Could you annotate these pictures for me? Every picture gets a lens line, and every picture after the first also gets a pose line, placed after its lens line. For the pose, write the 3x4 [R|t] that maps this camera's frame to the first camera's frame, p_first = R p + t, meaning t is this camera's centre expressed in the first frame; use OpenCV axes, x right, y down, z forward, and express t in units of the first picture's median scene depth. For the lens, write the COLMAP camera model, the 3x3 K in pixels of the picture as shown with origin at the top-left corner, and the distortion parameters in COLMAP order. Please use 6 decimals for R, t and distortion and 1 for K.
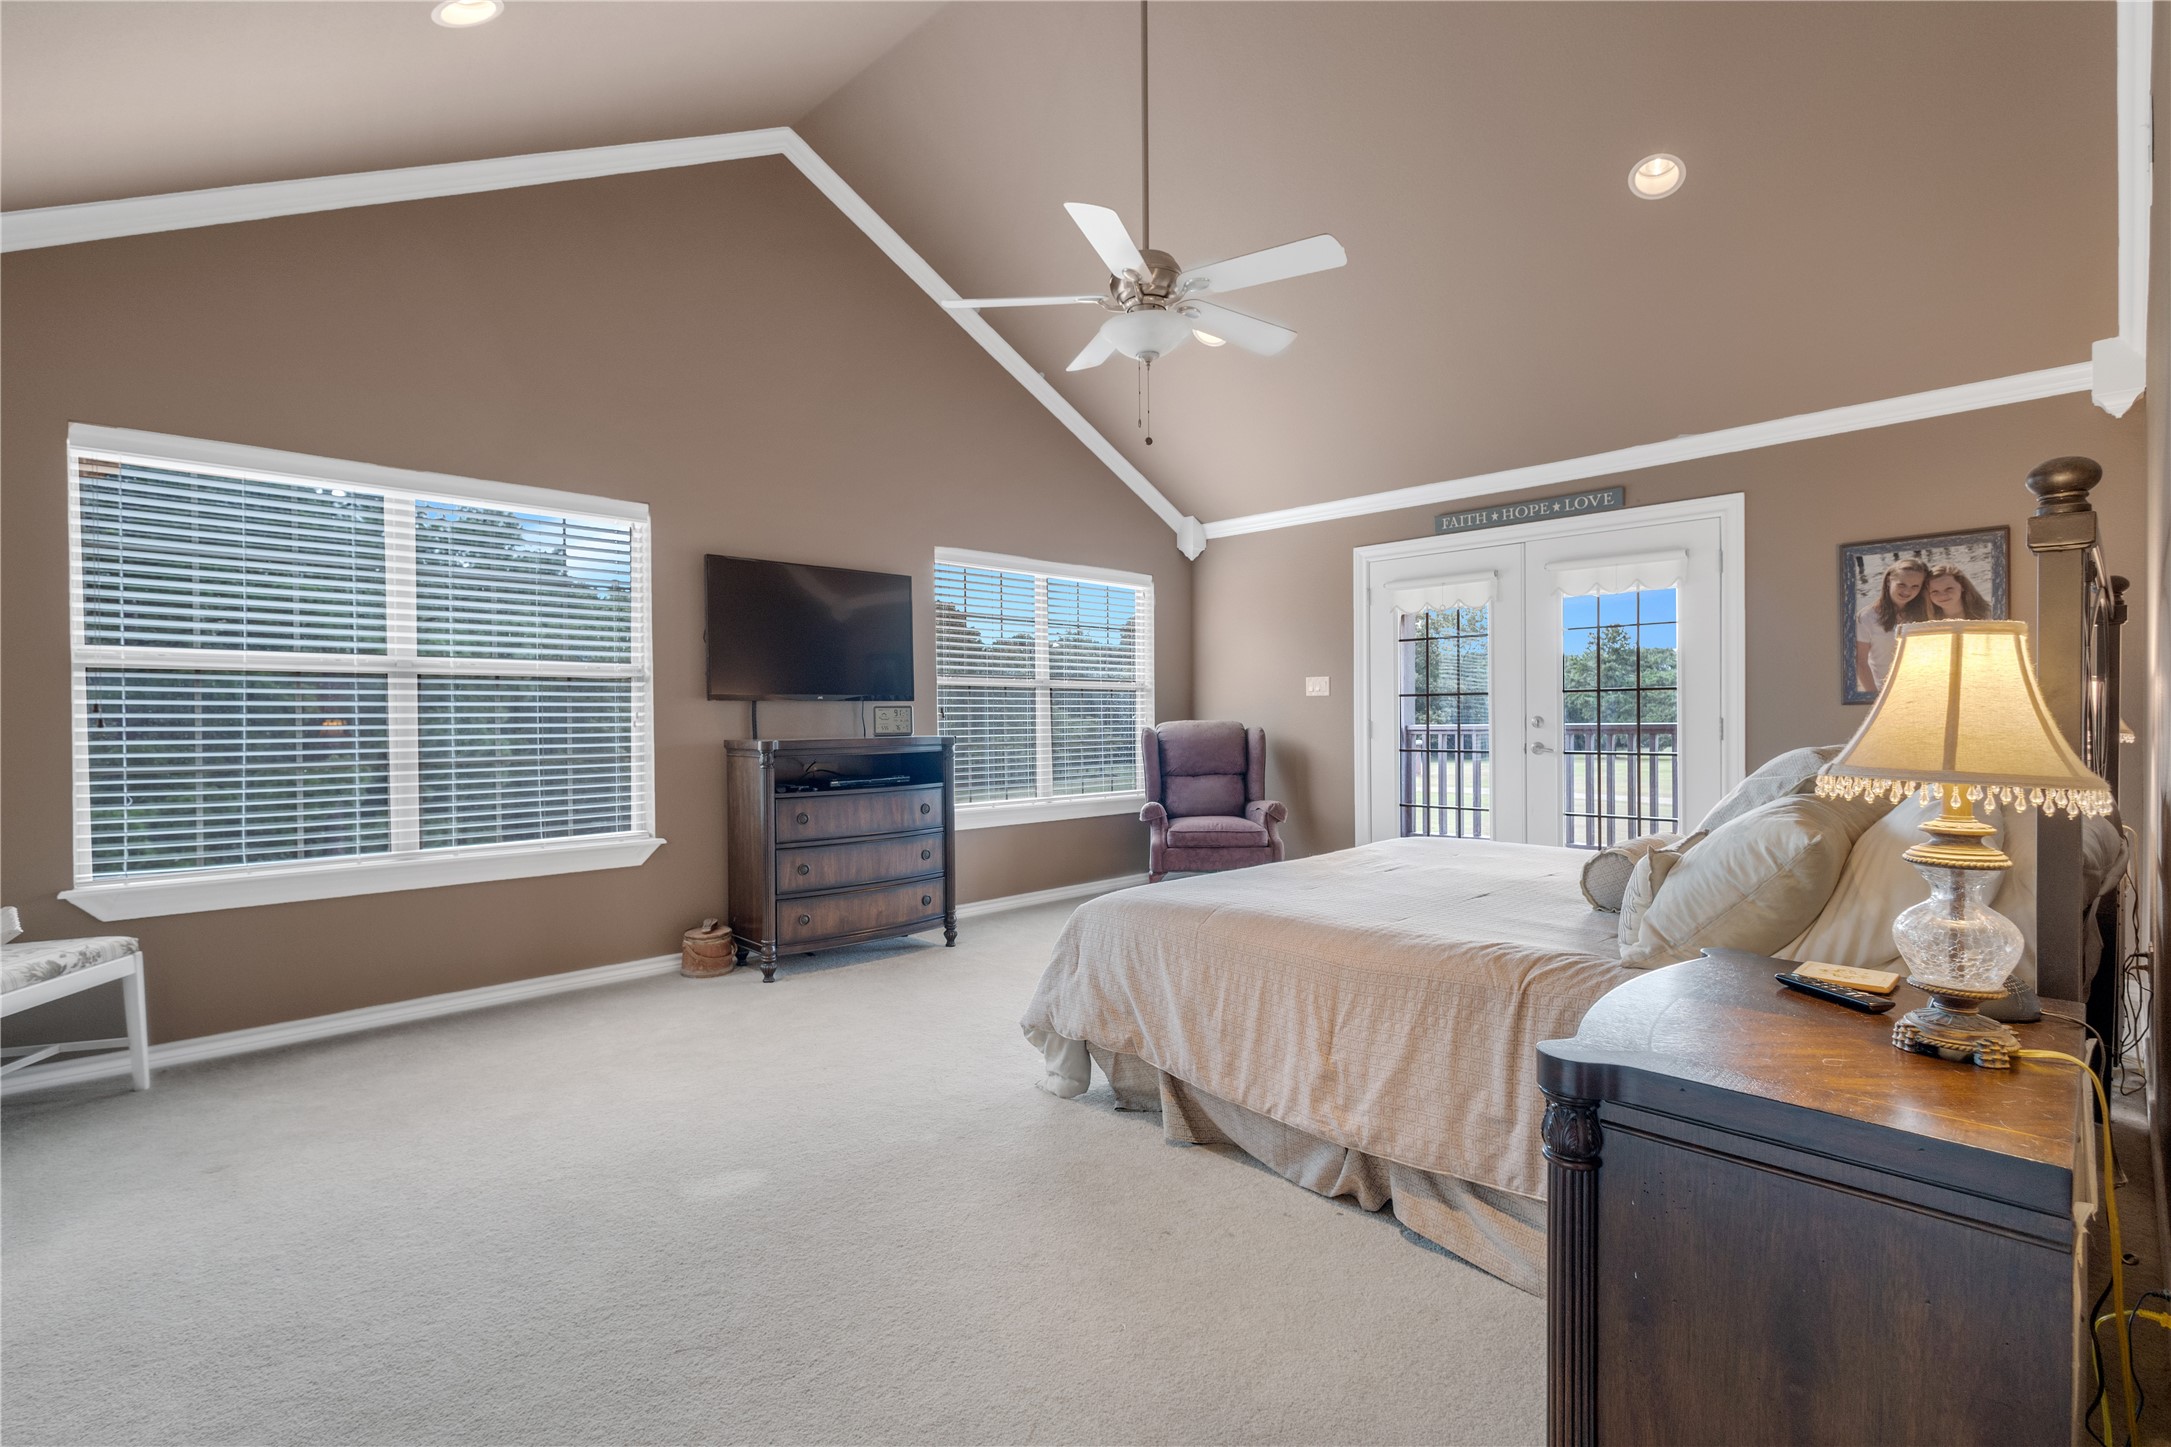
lens RADIAL K [[1023.9, 0, 1085.5], [0, 1023.9, 723.5], [0, 0, 1]] dist [0.006598, 0.000293]
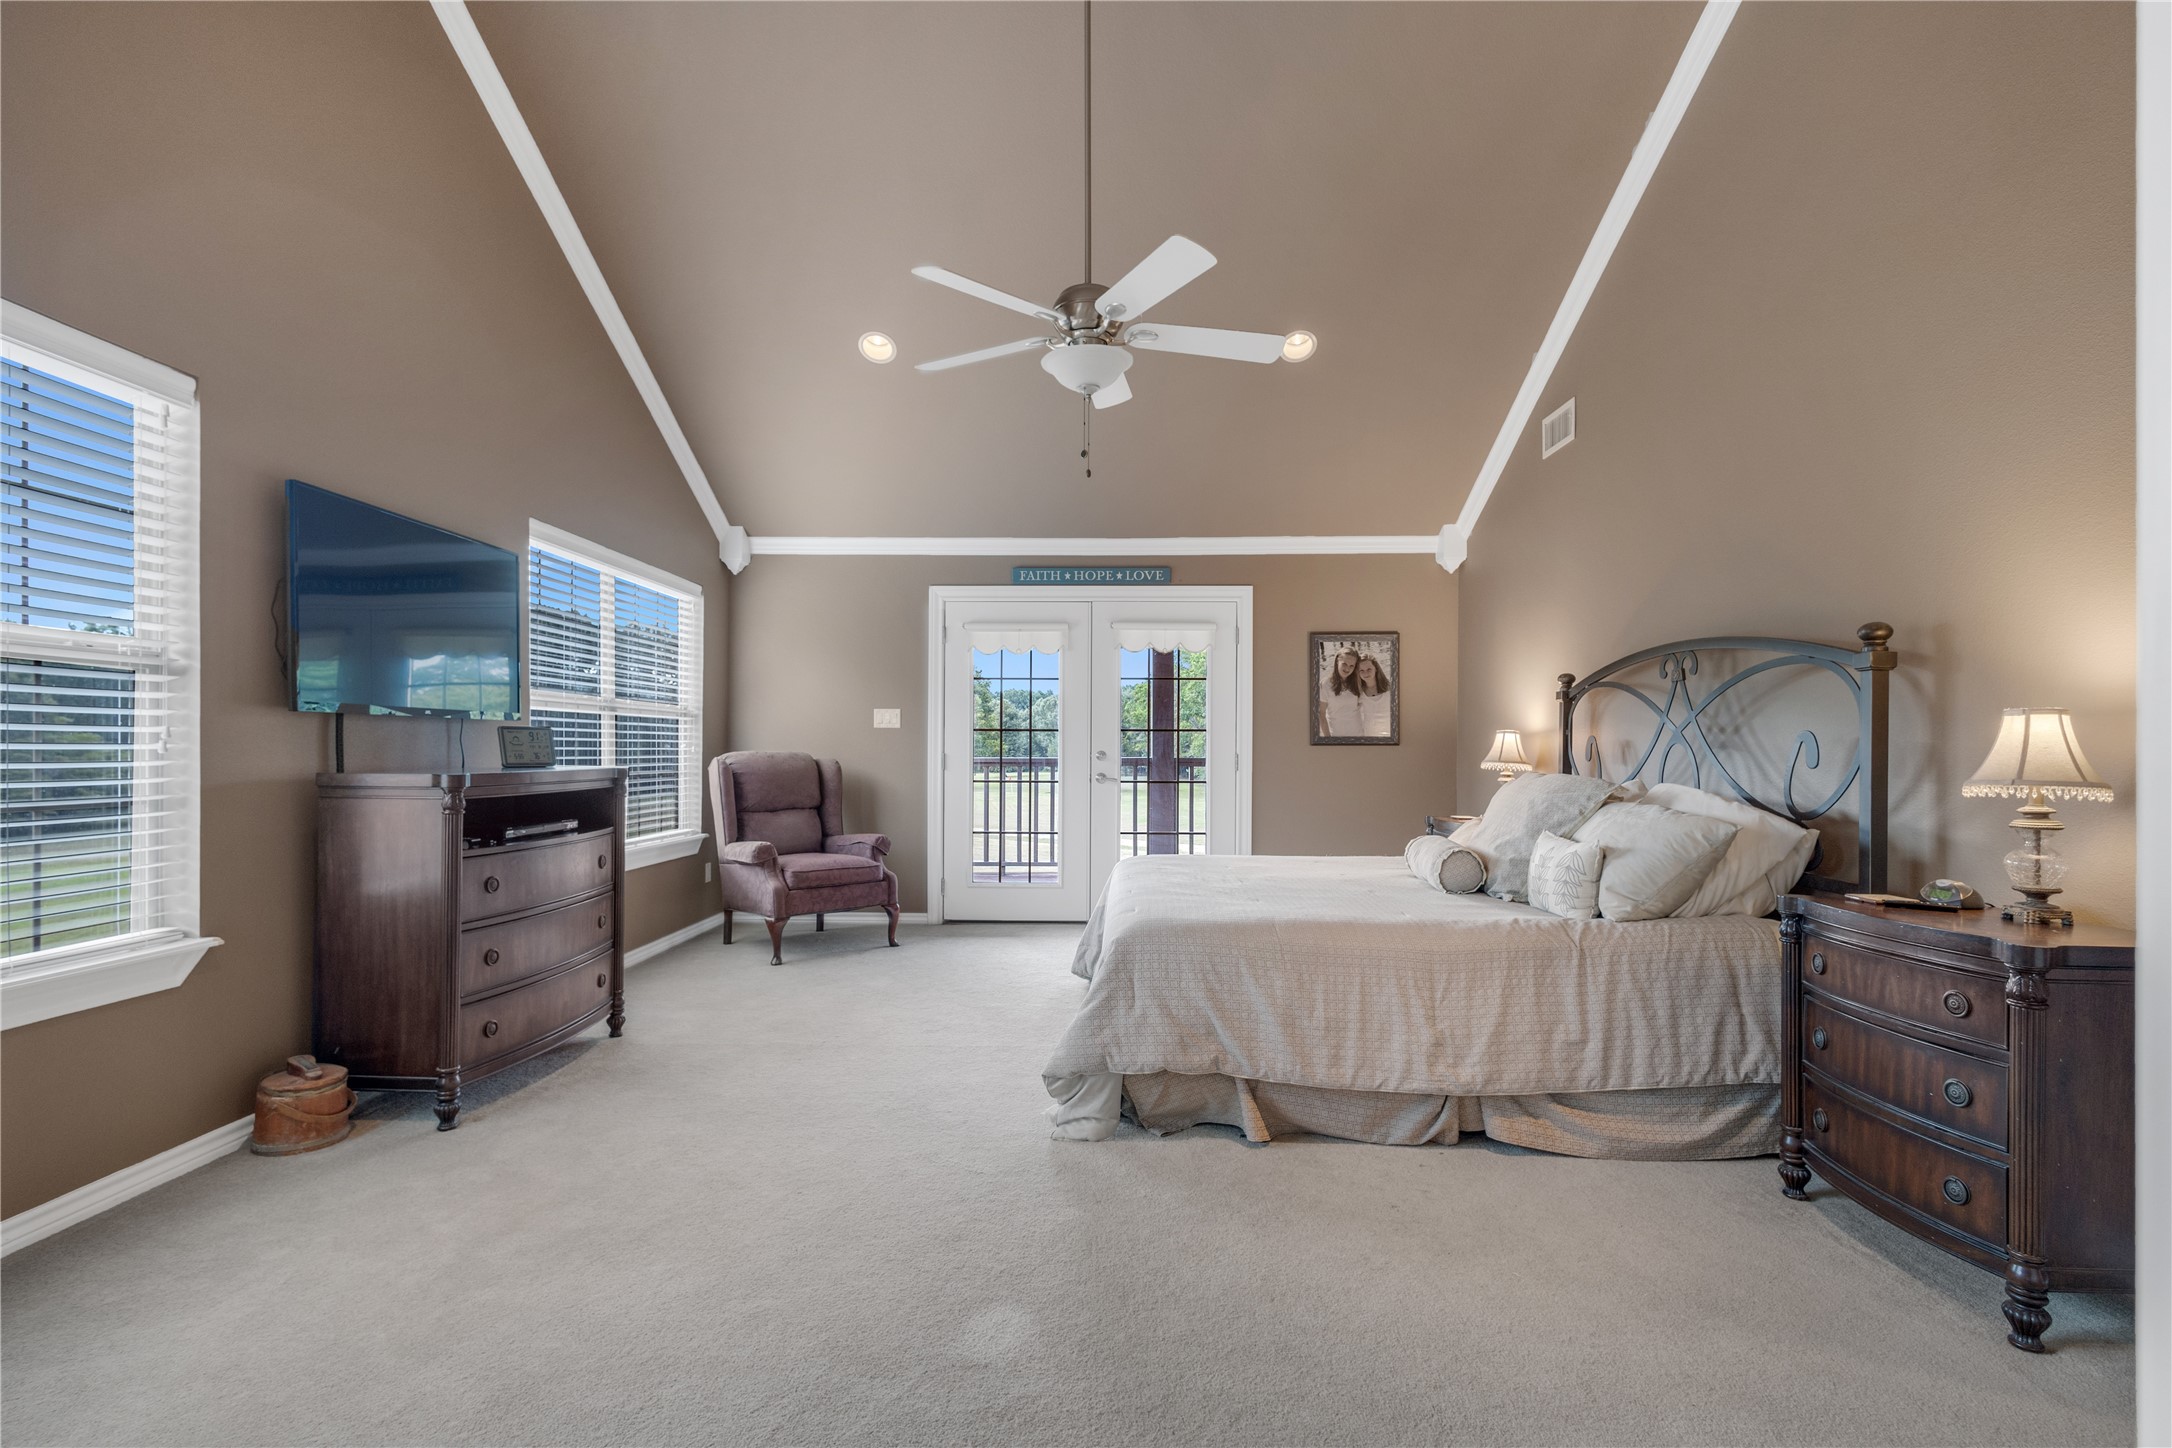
lens RADIAL K [[1017.8, 0, 1085.8], [0, 1017.8, 744.9], [0, 0, 1]] dist [0.008637, -0.000510]
pose [[0.717252, 0.015543, 0.696640, -0.476894], [-0.007667, 0.999867, -0.014414, 0.004021], [-0.696772, 0.004997, 0.717276, 0.214803]]
